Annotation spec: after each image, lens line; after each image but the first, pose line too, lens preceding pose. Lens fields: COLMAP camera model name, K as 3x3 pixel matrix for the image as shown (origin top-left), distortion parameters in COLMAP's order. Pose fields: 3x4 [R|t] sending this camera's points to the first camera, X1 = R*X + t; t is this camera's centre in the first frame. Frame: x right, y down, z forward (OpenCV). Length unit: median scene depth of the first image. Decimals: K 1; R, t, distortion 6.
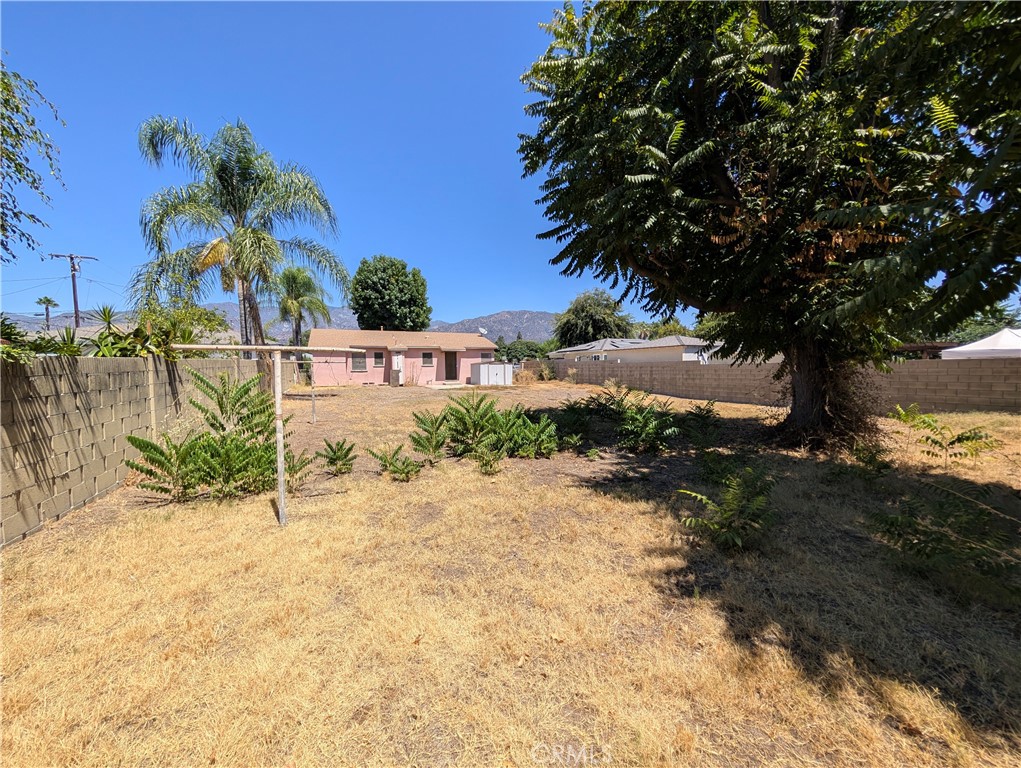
lens RADIAL K [[369.3, 0, 512.5], [0, 369.3, 388.3], [0, 0, 1]] dist [-0.000270, 0.000017]
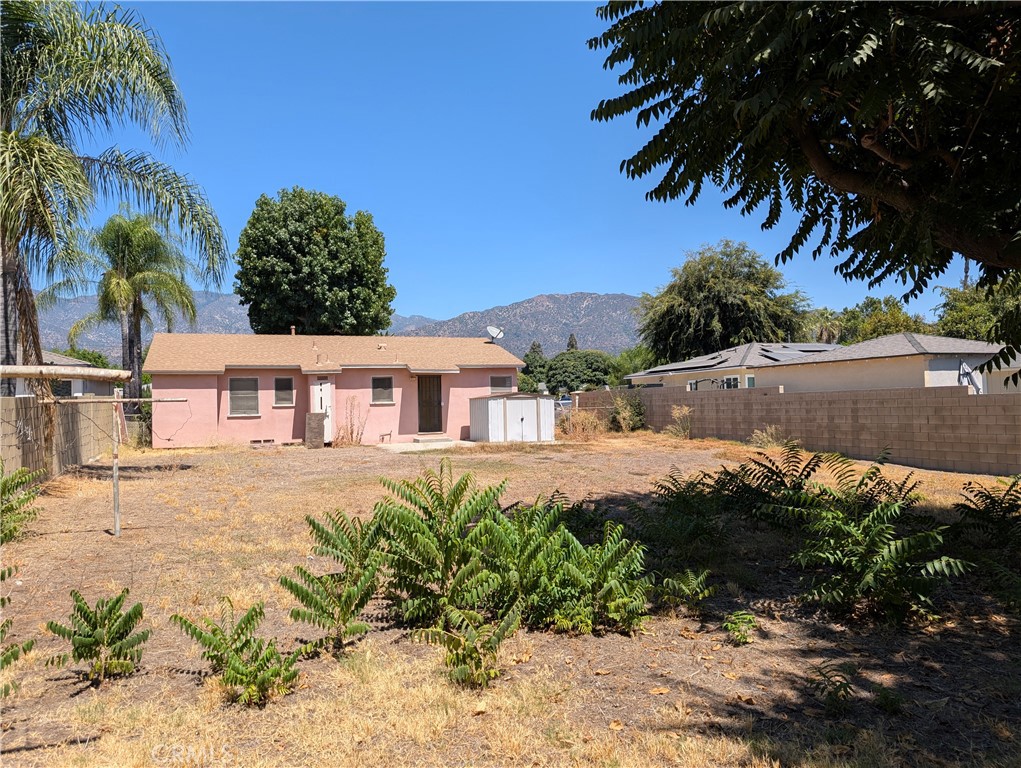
lens RADIAL K [[733.7, 0, 510.5], [0, 733.7, 384.0], [0, 0, 1]] dist [0.023794, -0.009549]
pose [[0.997676, -0.013435, -0.066793, 0.008380], [0.007738, 0.996364, -0.084841, -0.004437], [0.067690, 0.084127, 0.994153, 0.051777]]
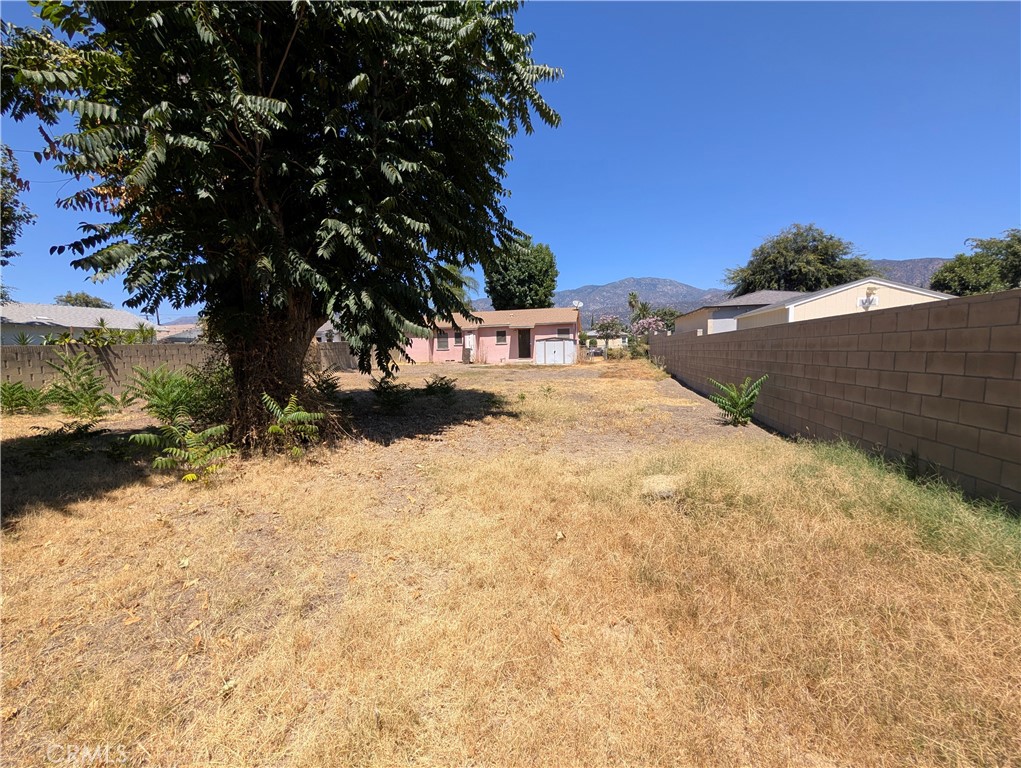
lens RADIAL K [[369.3, 0, 512.5], [0, 369.3, 388.3], [0, 0, 1]] dist [-0.000270, 0.000017]
pose [[0.788260, 0.061572, -0.612255, 0.558542], [-0.023161, 0.997245, 0.070469, -0.016608], [0.614907, -0.041367, 0.787514, 0.300630]]
